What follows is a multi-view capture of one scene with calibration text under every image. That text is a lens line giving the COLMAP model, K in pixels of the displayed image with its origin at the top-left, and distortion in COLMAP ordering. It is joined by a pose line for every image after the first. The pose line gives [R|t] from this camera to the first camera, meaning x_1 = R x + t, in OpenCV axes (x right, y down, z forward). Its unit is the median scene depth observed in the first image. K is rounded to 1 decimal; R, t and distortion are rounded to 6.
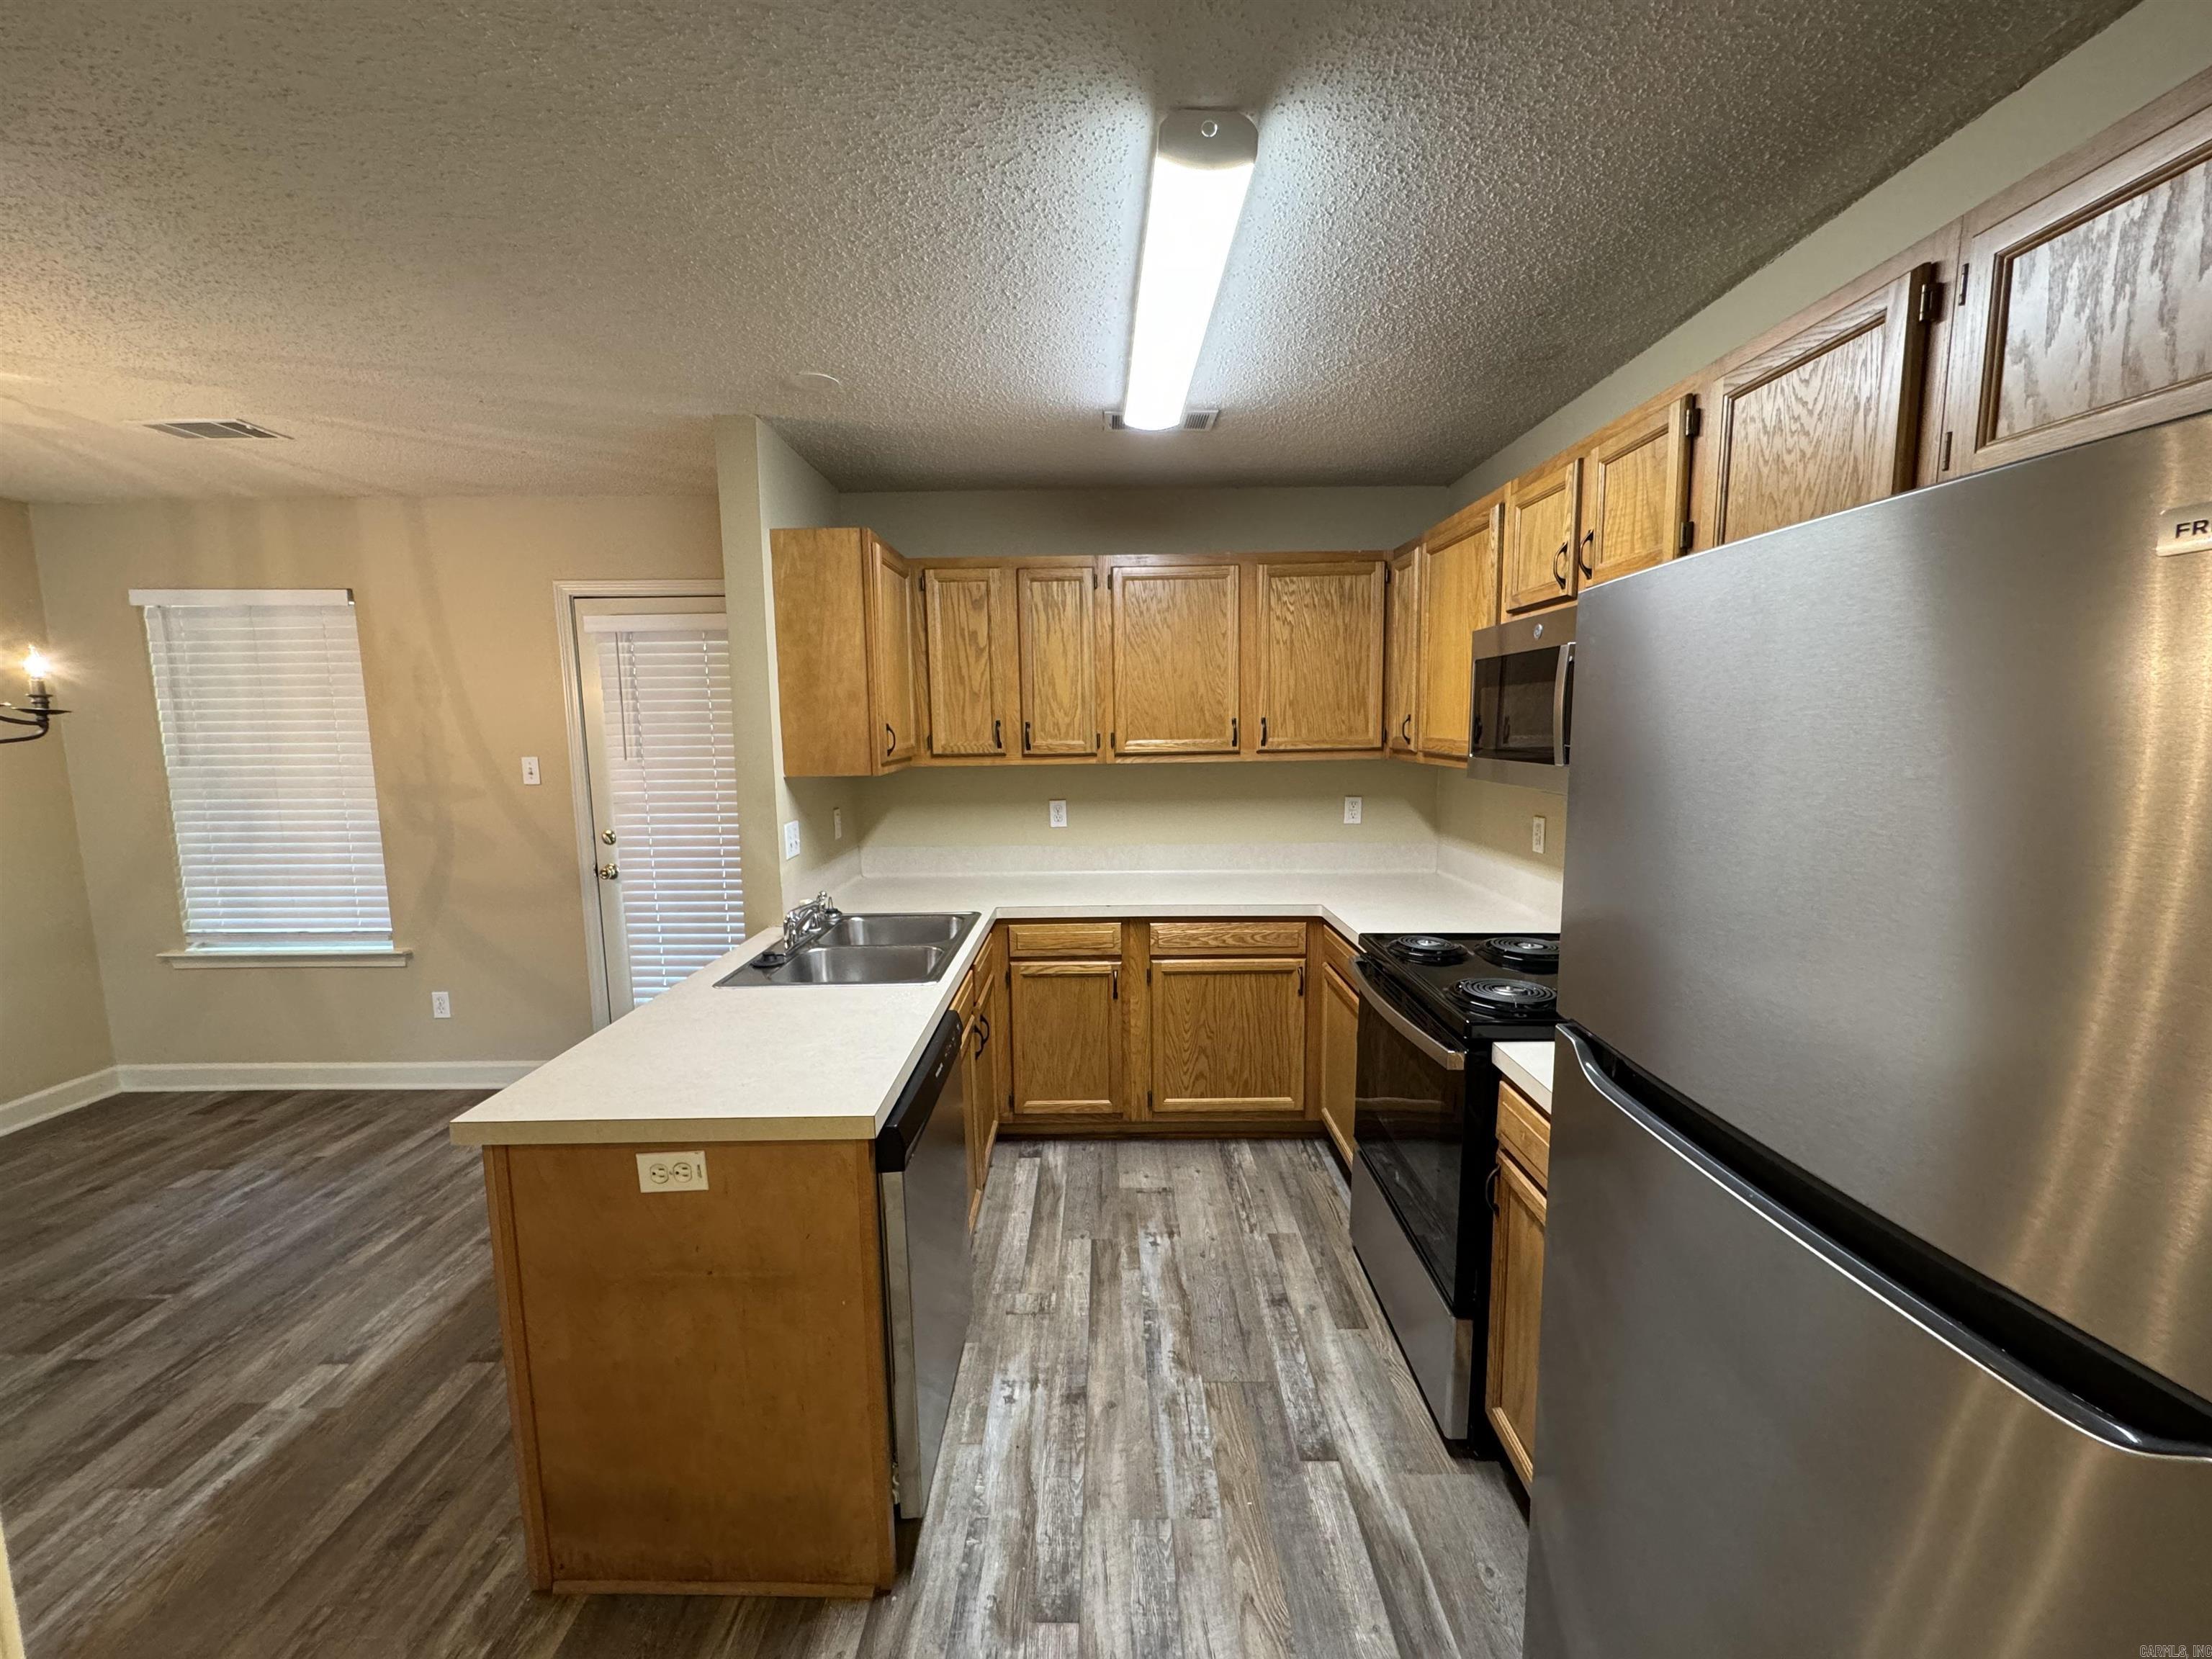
lens RADIAL K [[888.2, 0, 1106.0], [0, 888.2, 829.5], [0, 0, 1]] dist [-0.000458, -0.000241]
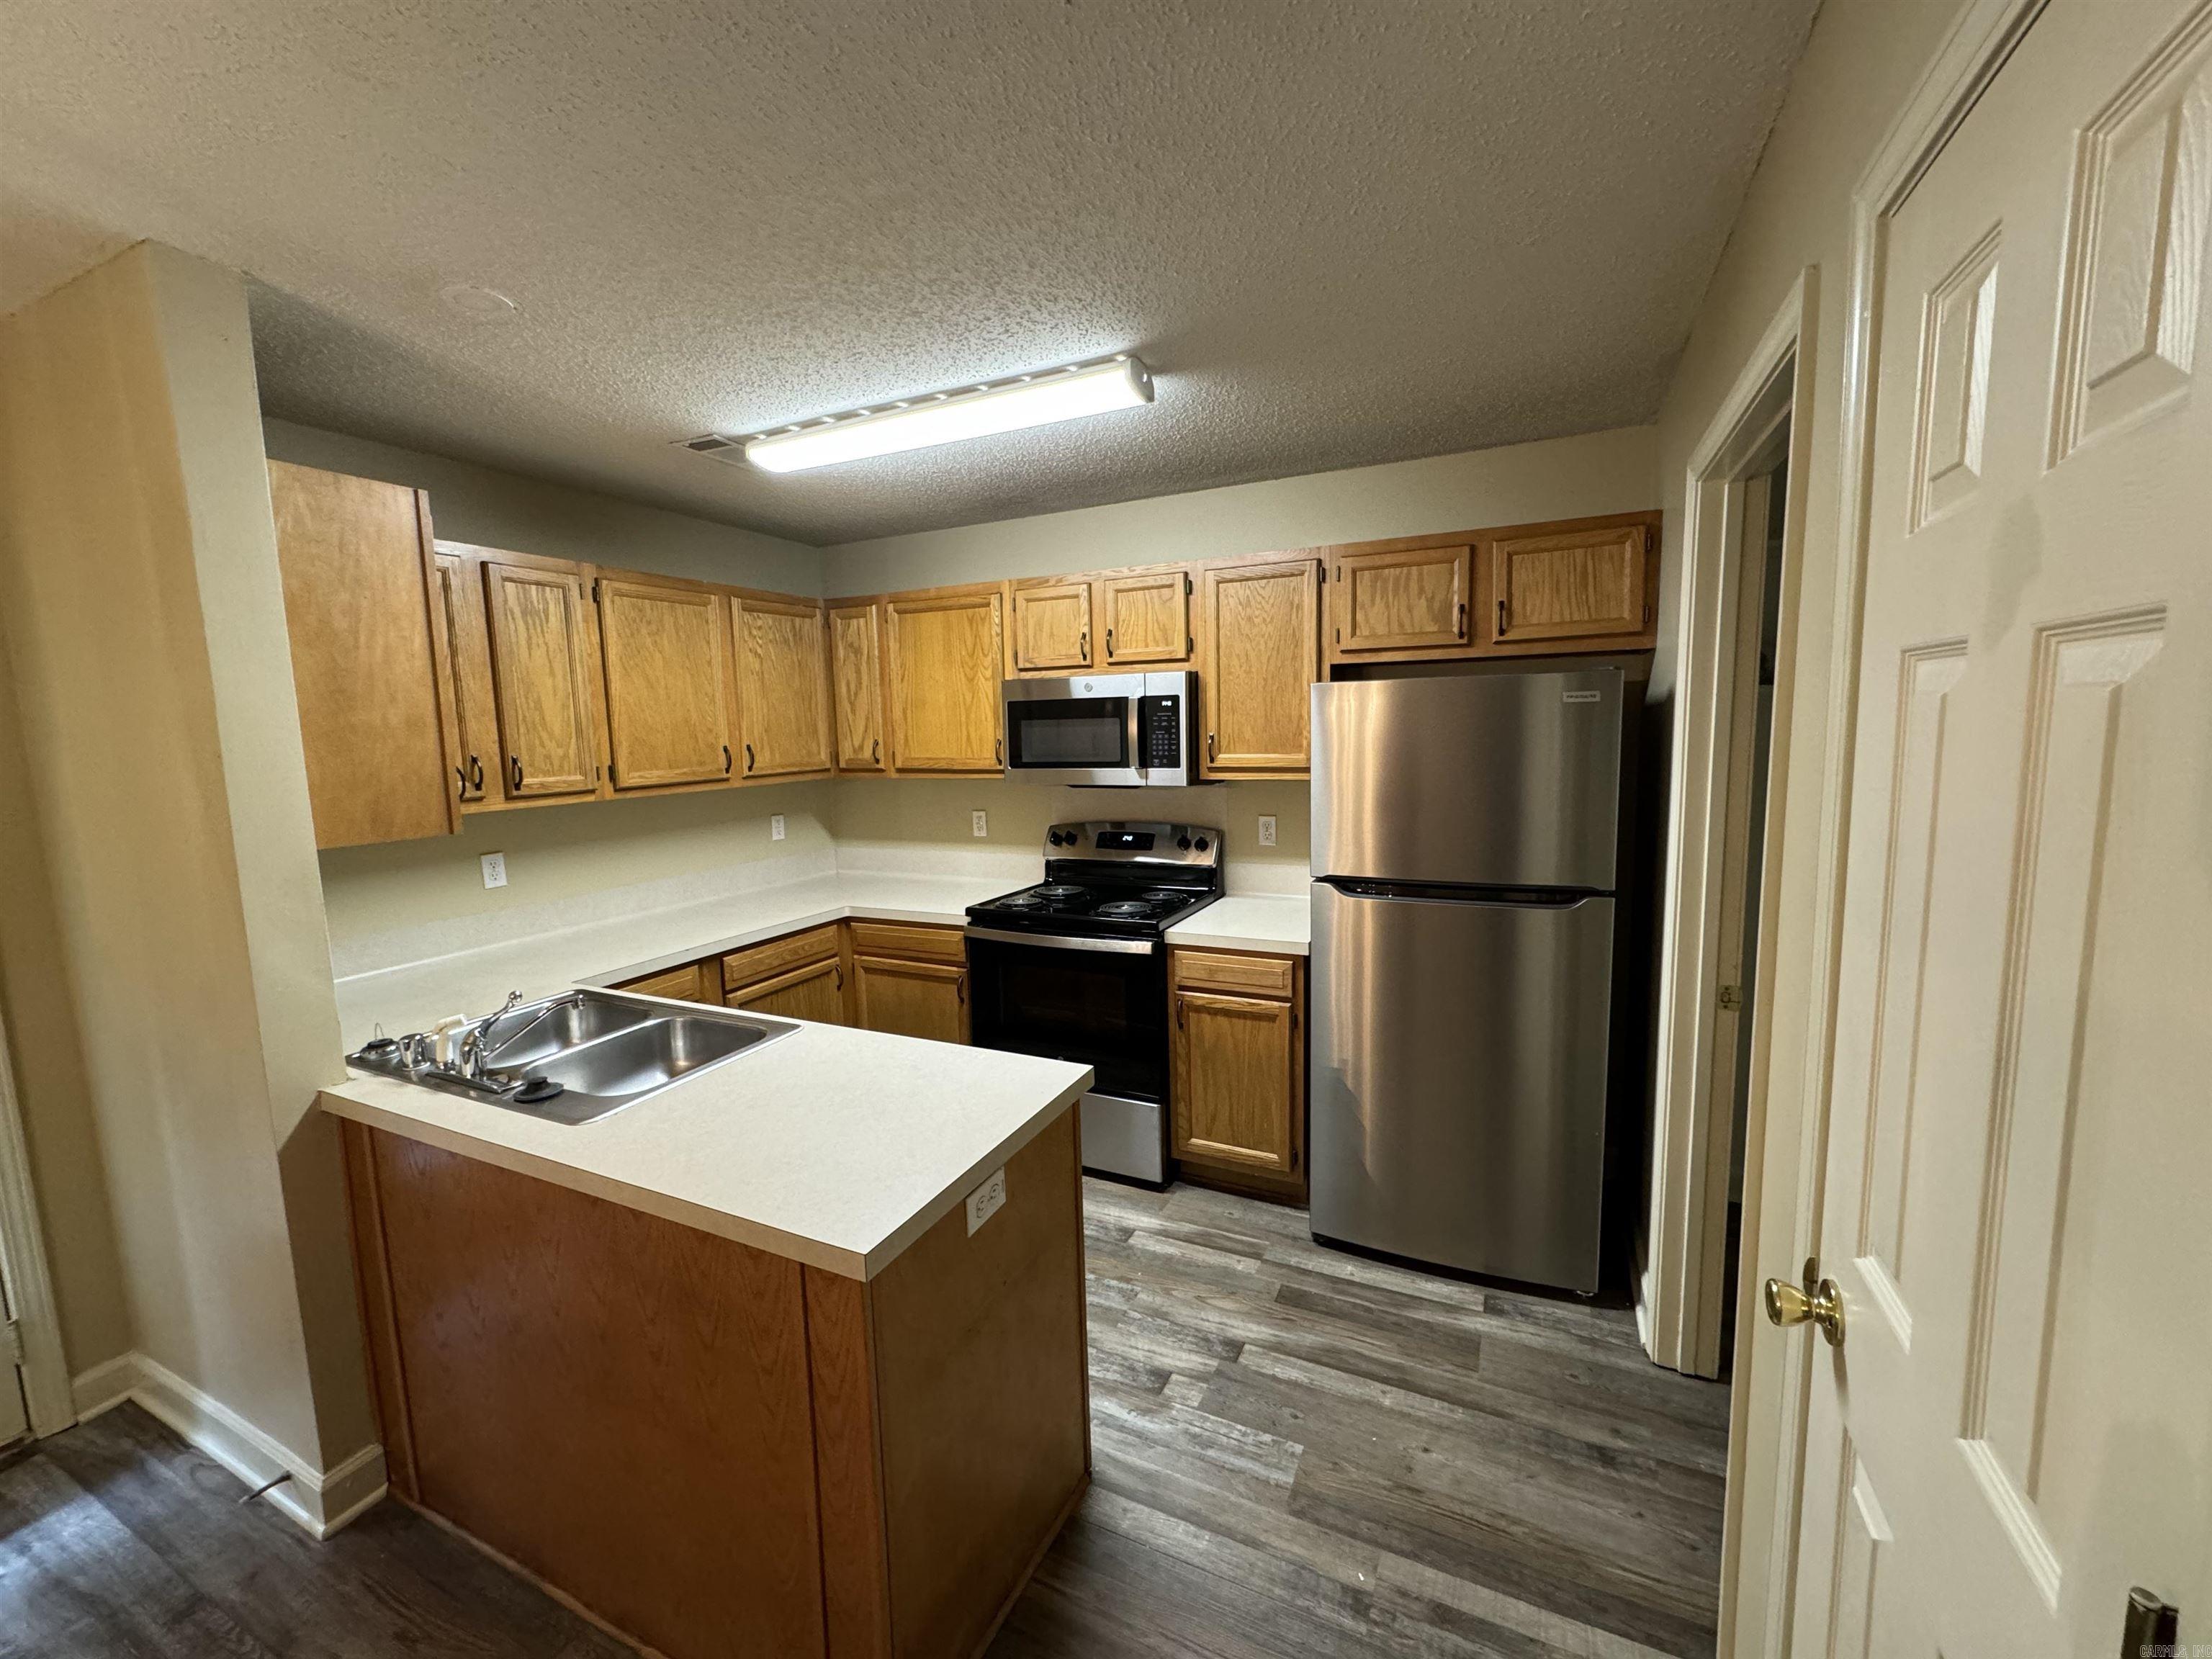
lens RADIAL K [[888.2, 0, 1106.0], [0, 888.2, 829.5], [0, 0, 1]] dist [-0.000458, -0.000241]
pose [[0.425674, -0.104695, 0.898799, -0.628347], [0.125847, 0.990481, 0.055773, -0.034795], [-0.896082, 0.089370, 0.434798, 0.193696]]
